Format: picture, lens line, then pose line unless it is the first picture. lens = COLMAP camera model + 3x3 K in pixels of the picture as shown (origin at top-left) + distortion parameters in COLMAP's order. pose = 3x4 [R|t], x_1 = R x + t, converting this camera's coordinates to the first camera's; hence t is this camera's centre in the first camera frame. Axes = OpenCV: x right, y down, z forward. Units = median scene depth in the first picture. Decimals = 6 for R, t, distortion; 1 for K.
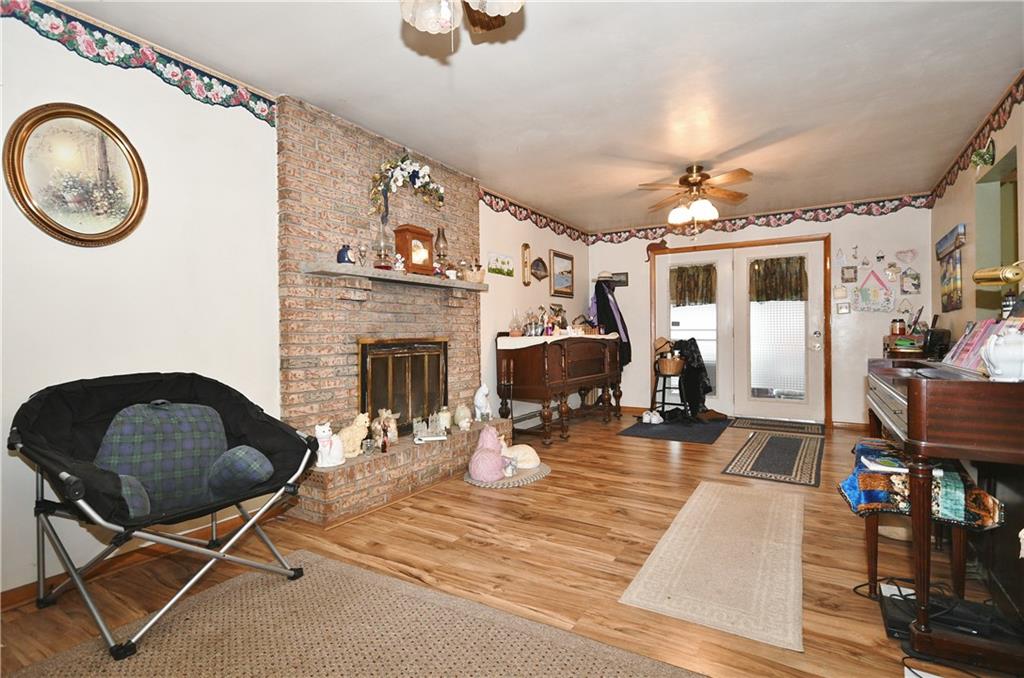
lens RADIAL K [[495.4, 0, 501.9], [0, 495.4, 330.4], [0, 0, 1]] dist [-0.006078, -0.000056]
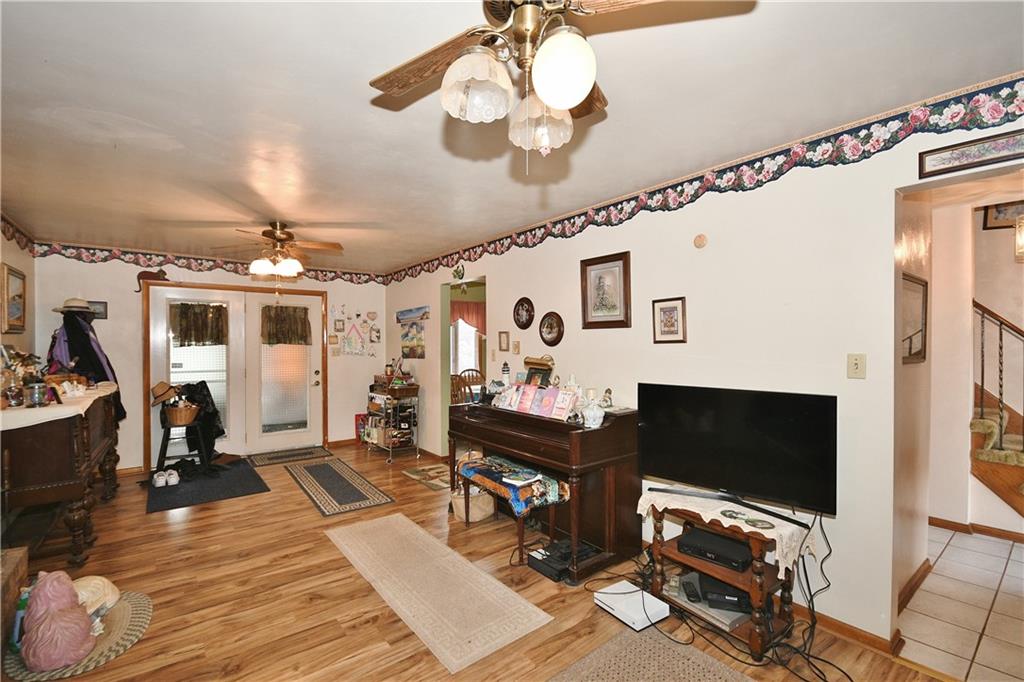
lens RADIAL K [[441.6, 0, 503.0], [0, 441.6, 341.1], [0, 0, 1]] dist [-0.008714, -0.000721]
pose [[0.352127, 0.014284, 0.935843, -0.288875], [-0.007414, 0.999895, -0.012472, -0.079244], [-0.935923, -0.002546, 0.352196, 0.246825]]
